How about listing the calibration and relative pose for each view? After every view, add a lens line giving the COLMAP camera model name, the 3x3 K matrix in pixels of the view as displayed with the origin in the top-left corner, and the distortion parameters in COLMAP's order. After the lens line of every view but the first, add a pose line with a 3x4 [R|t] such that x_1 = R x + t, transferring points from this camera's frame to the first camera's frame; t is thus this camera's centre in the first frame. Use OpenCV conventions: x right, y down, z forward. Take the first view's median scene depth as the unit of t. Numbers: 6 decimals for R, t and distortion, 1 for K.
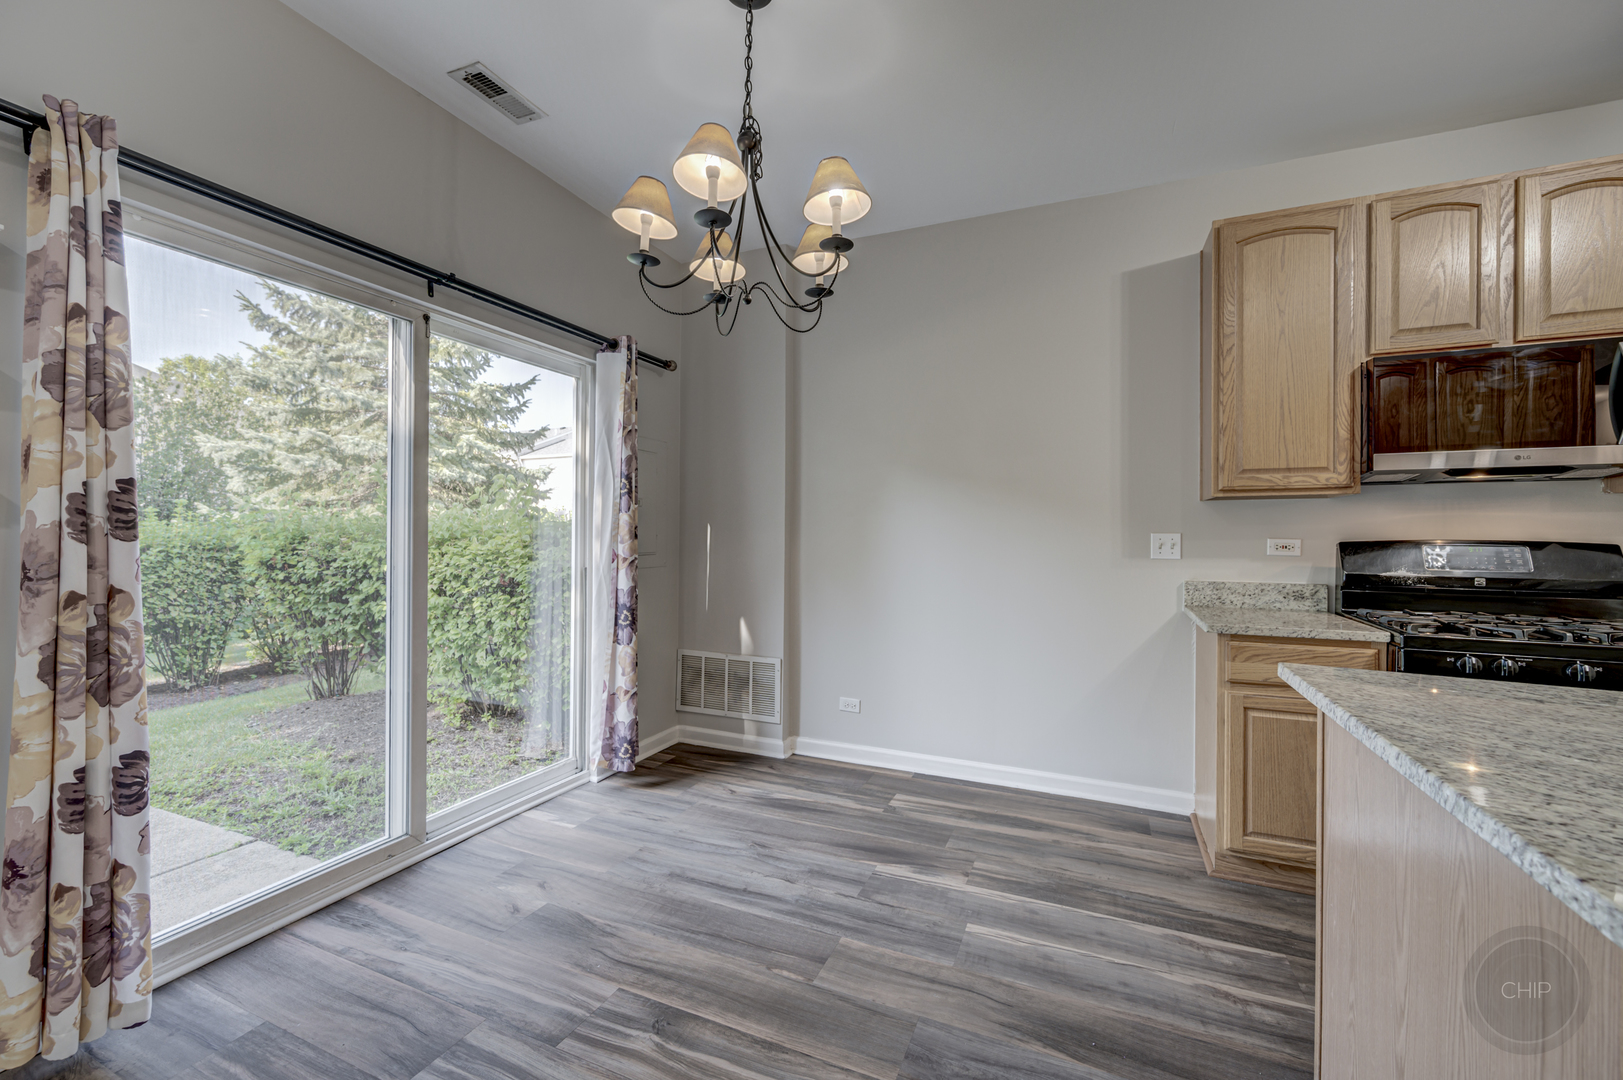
lens RADIAL K [[650.7, 0, 818.4], [0, 650.7, 538.7], [0, 0, 1]] dist [-0.002893, 0.000363]
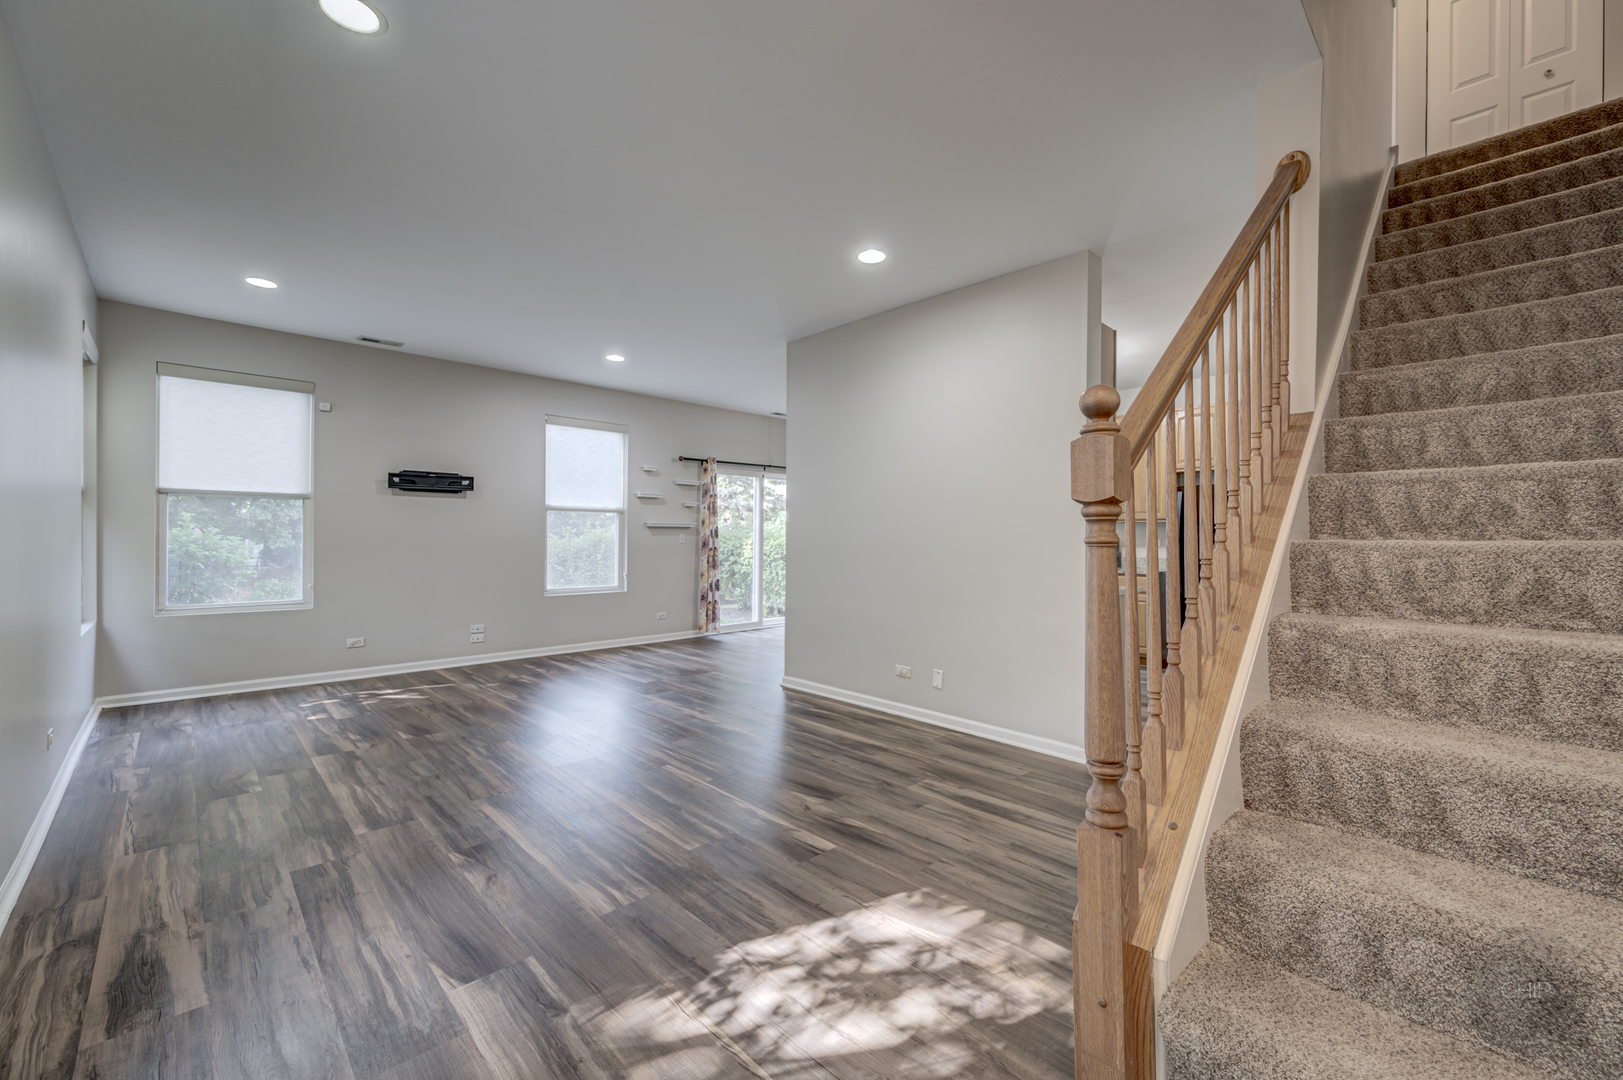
lens RADIAL K [[650.7, 0, 818.8], [0, 650.7, 531.7], [0, 0, 1]] dist [-0.002893, 0.000363]
pose [[0.923339, -0.005382, -0.383947, 0.903471], [-0.000961, 0.999866, -0.016326, 0.018815], [0.383984, 0.015443, 0.923211, -1.876807]]
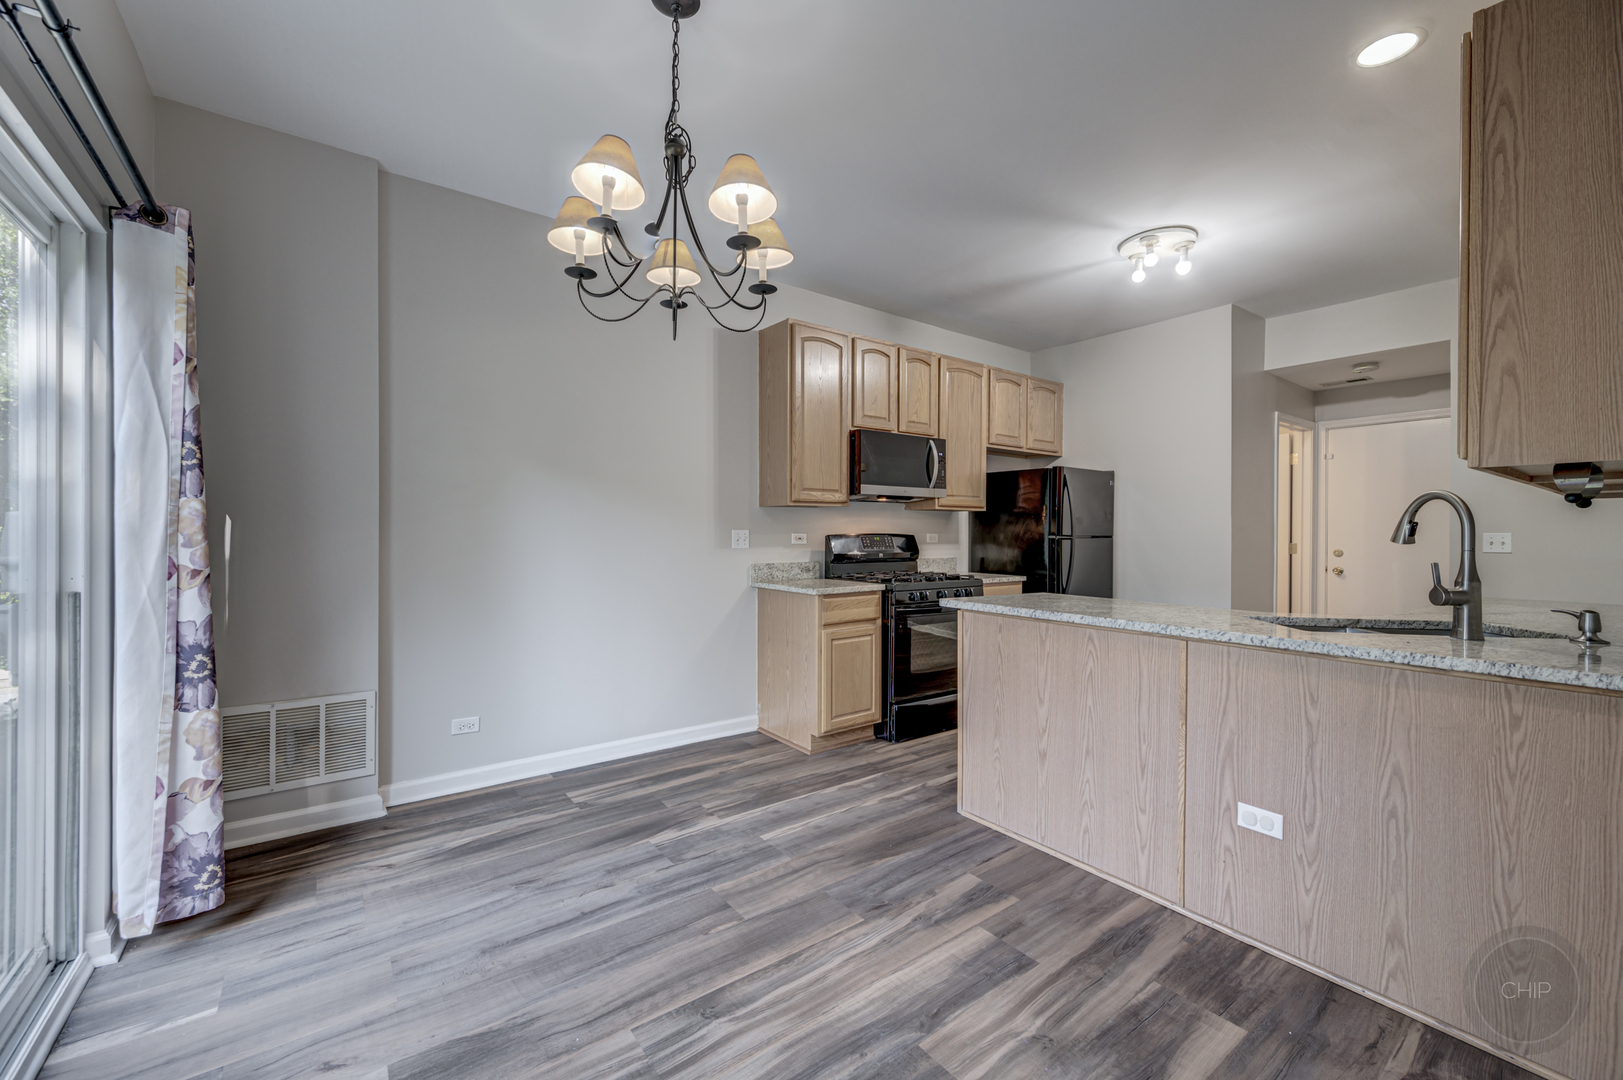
lens RADIAL K [[650.7, 0, 805.1], [0, 650.7, 538.8], [0, 0, 1]] dist [-0.002893, 0.000363]
pose [[0.501839, -0.013275, 0.864859, -0.608698], [0.007187, 0.999912, 0.011178, -0.003642], [-0.864931, 0.000606, 0.501890, 0.209403]]
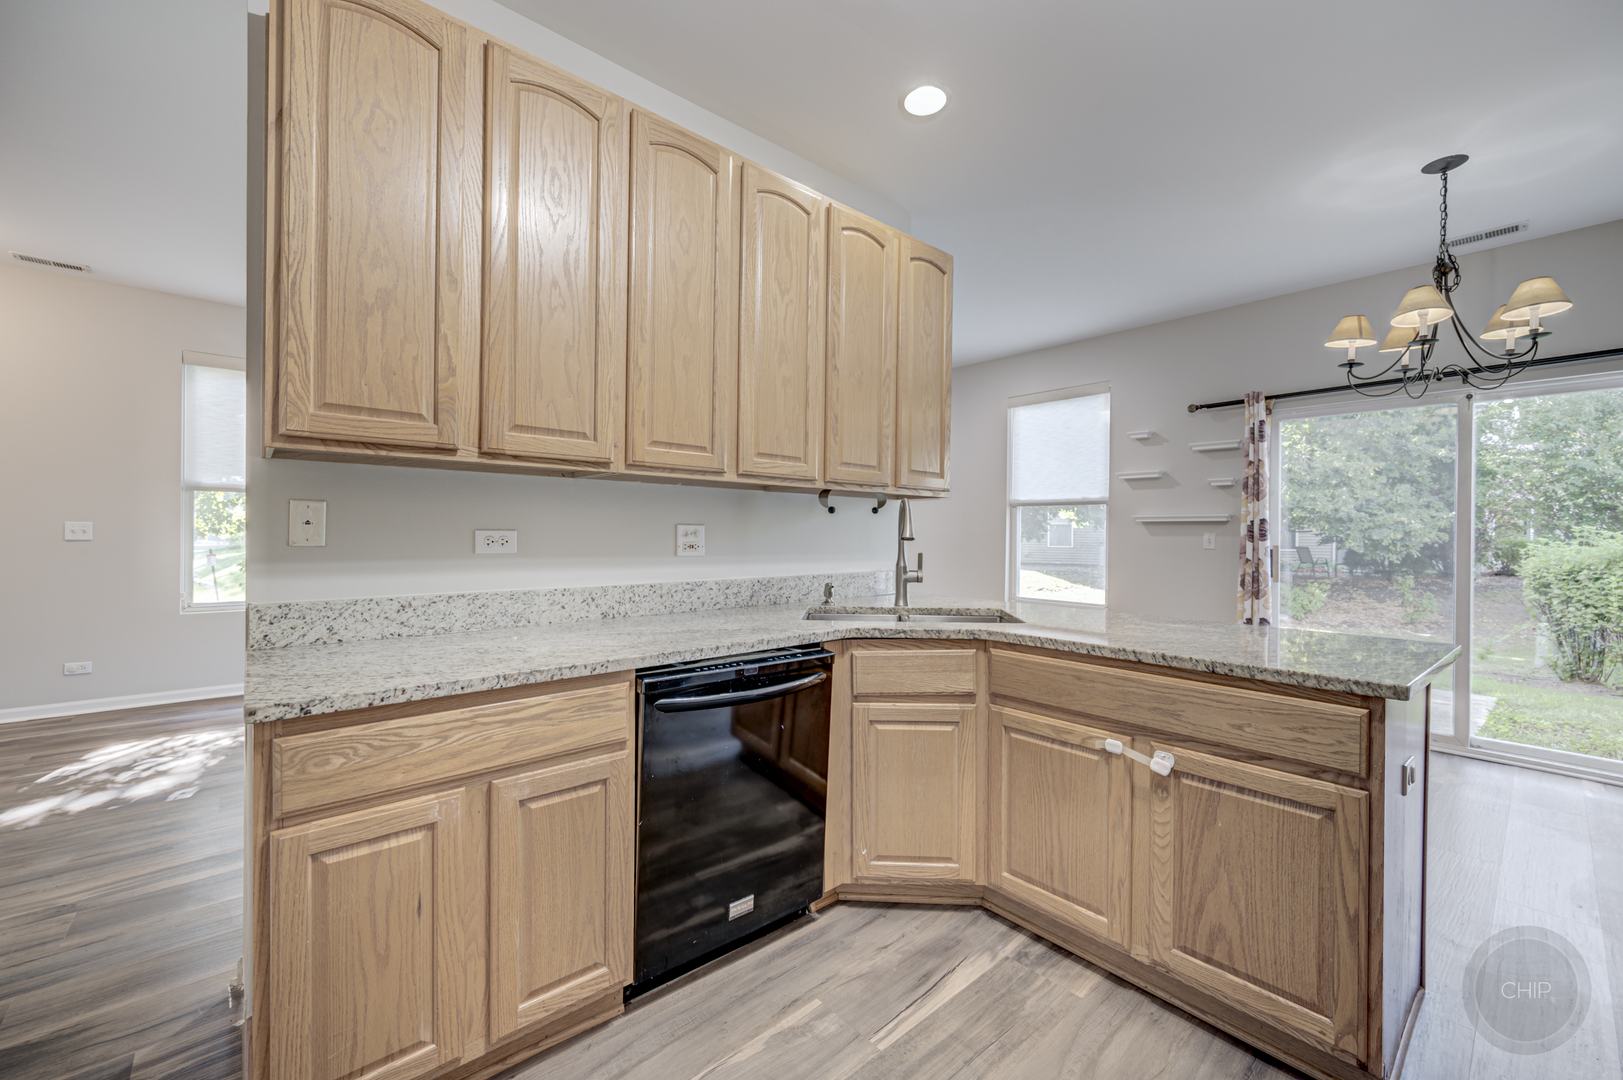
lens RADIAL K [[650.7, 0, 808.4], [0, 650.7, 535.2], [0, 0, 1]] dist [-0.002893, 0.000363]
pose [[-0.434329, -0.008886, -0.900711, 1.220037], [-0.020710, 0.999786, 0.000123, 0.009410], [0.900516, 0.018708, -0.434419, 0.246298]]
